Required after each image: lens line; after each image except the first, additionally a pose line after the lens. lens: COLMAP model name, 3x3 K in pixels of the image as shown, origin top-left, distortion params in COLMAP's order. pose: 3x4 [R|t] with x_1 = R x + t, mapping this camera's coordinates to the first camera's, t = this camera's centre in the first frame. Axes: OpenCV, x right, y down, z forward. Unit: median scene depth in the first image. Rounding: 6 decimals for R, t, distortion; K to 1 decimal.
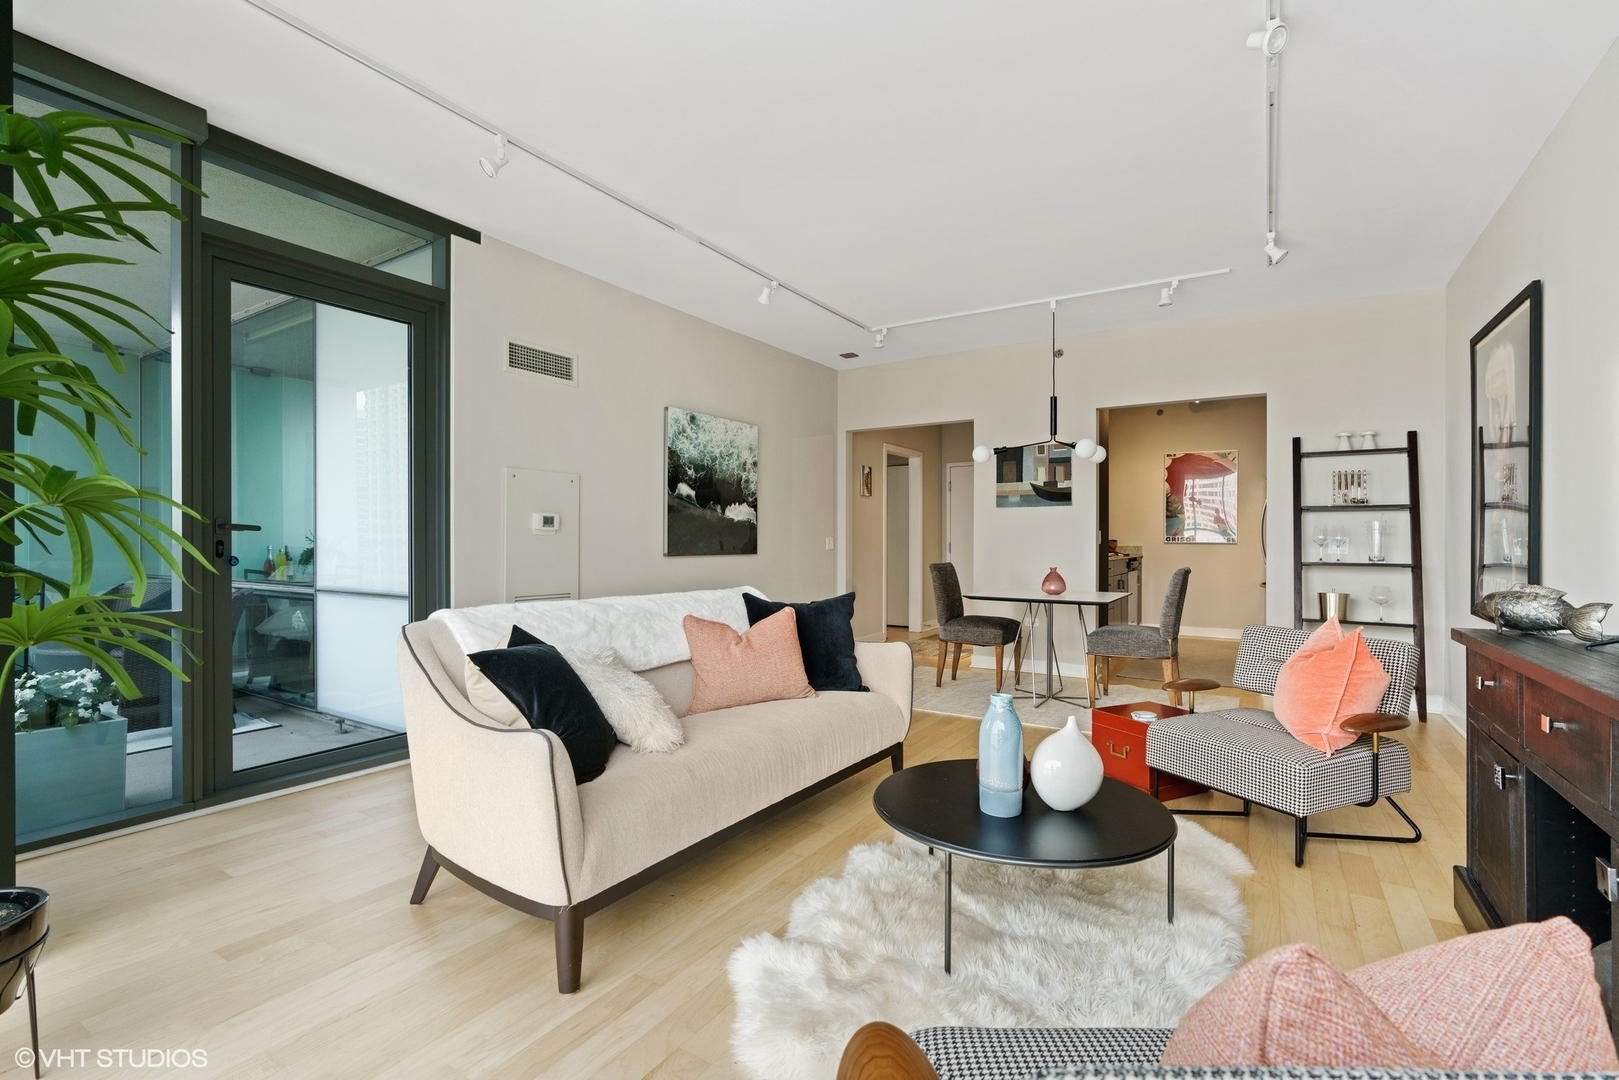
lens RADIAL K [[725.2, 0, 812.9], [0, 725.2, 538.7], [0, 0, 1]] dist [-0.012011, 0.003750]
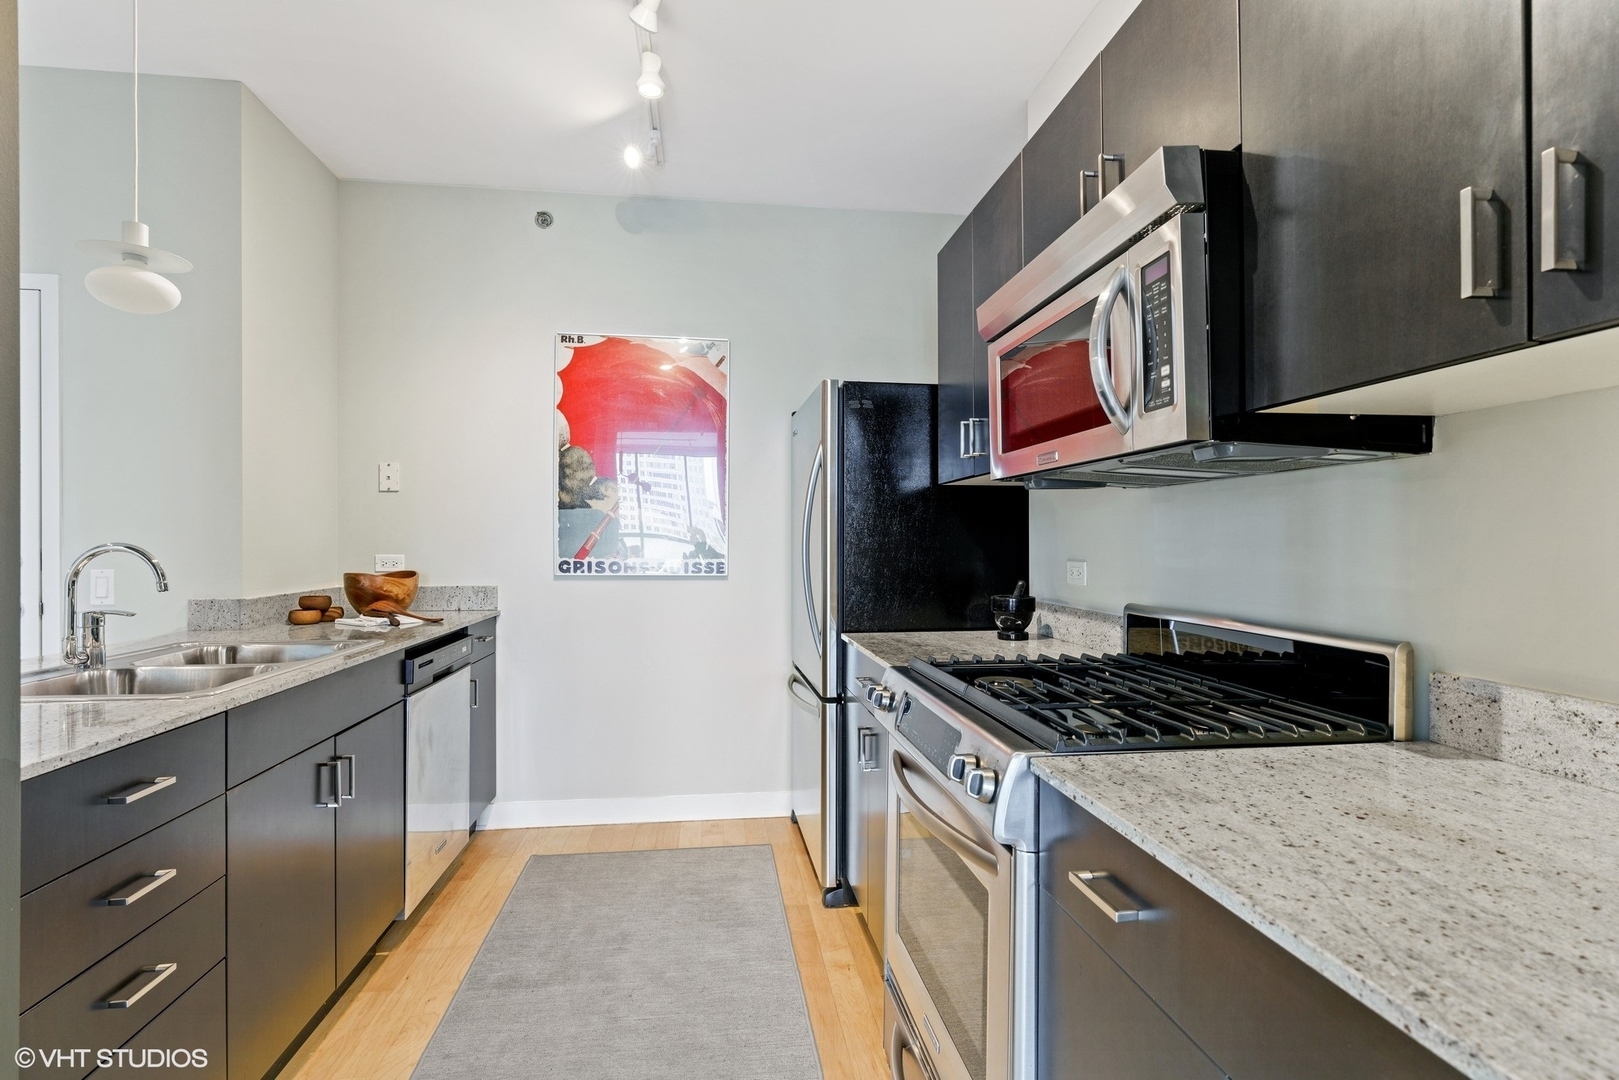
lens RADIAL K [[747.8, 0, 816.7], [0, 747.8, 537.9], [0, 0, 1]] dist [-0.014799, 0.007021]
pose [[0.758922, -0.003068, 0.651174, 0.475994], [0.005096, 0.999986, -0.001229, -0.018050], [-0.651162, 0.004251, 0.758927, 0.877273]]
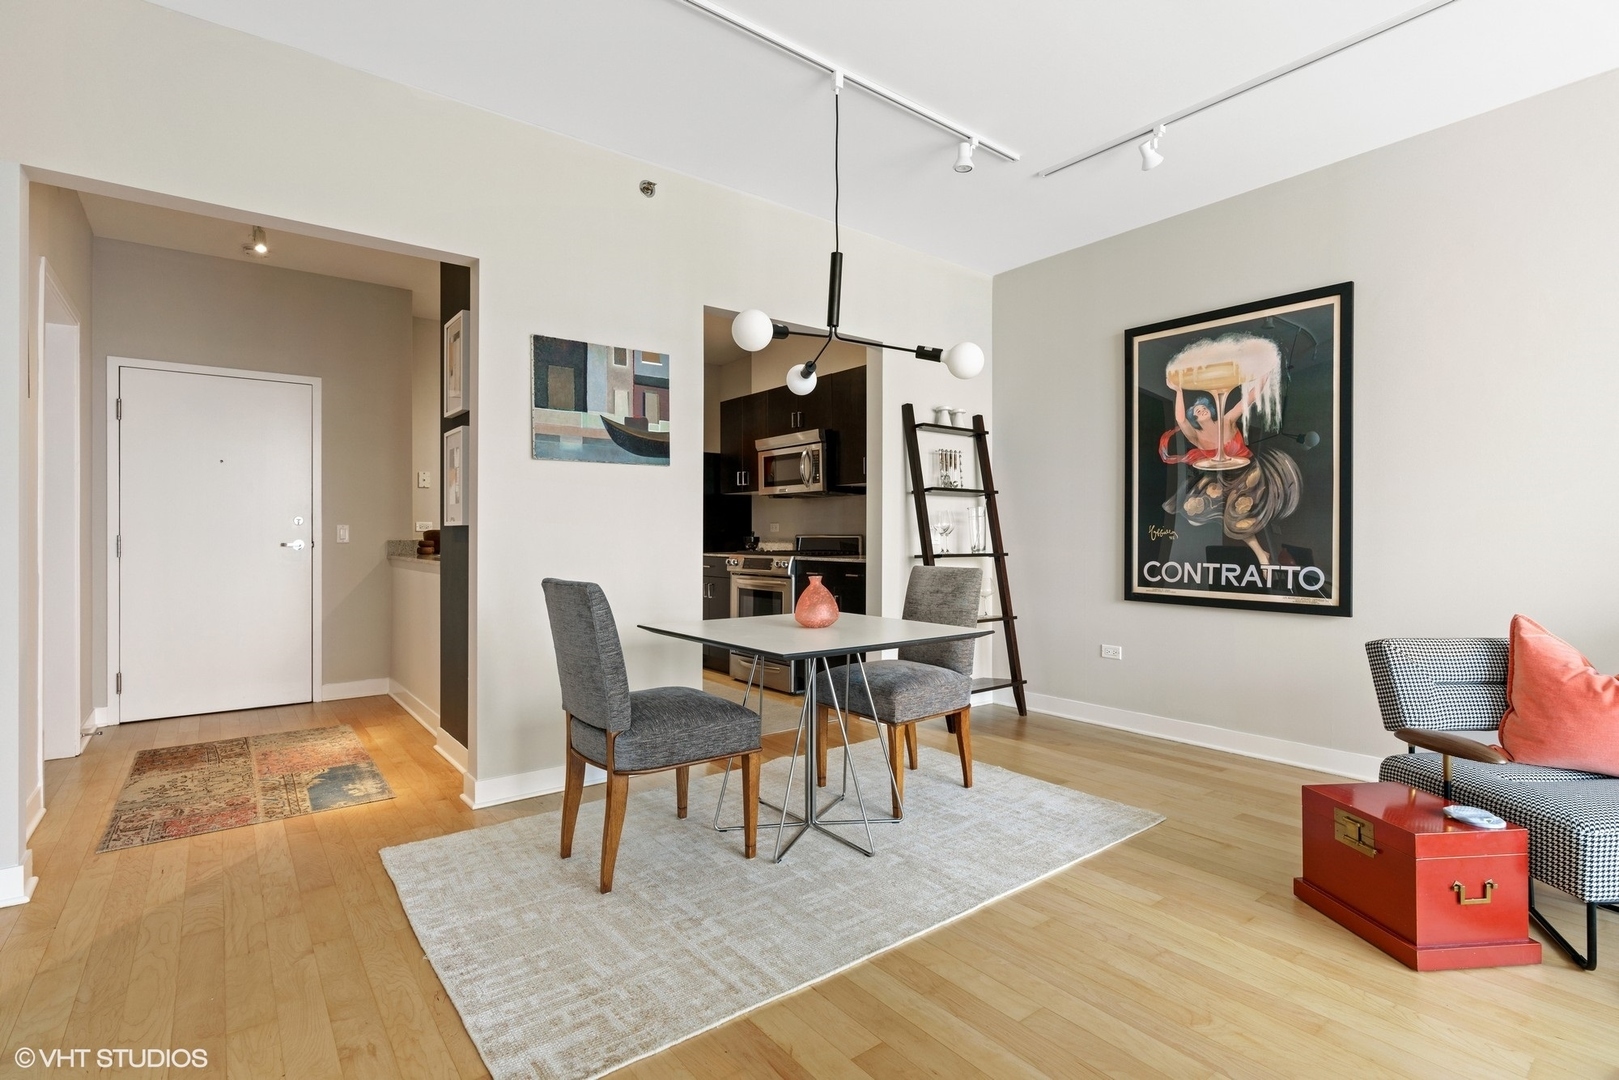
lens RADIAL K [[747.8, 0, 796.7], [0, 747.8, 540.0], [0, 0, 1]] dist [-0.014799, 0.007021]
pose [[0.339008, -0.009914, 0.940731, -0.158137], [0.003436, 0.999951, 0.009300, 0.007213], [-0.940777, 0.000079, 0.339026, 0.692098]]
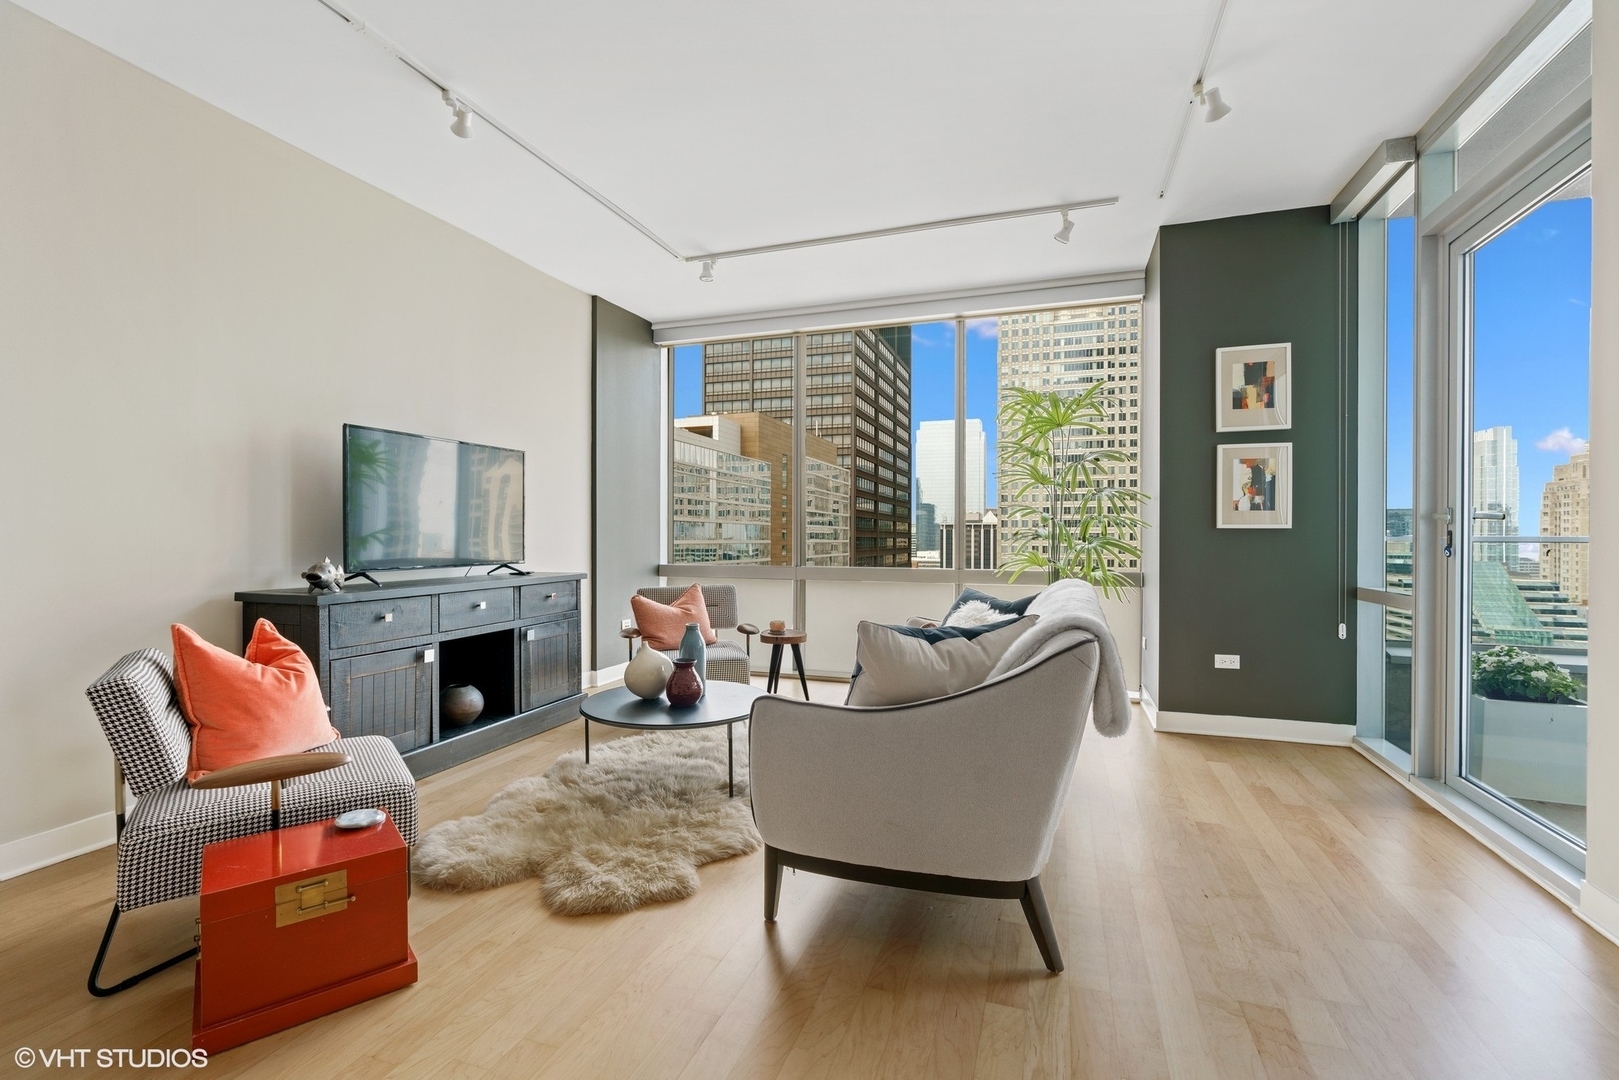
lens RADIAL K [[725.2, 0, 808.4], [0, 725.2, 539.4], [0, 0, 1]] dist [-0.012011, 0.003750]
pose [[-0.974671, -0.003072, -0.223623, 0.110396], [-0.004204, 0.999981, 0.004586, 0.008218], [0.223605, 0.005410, -0.974665, 0.862170]]
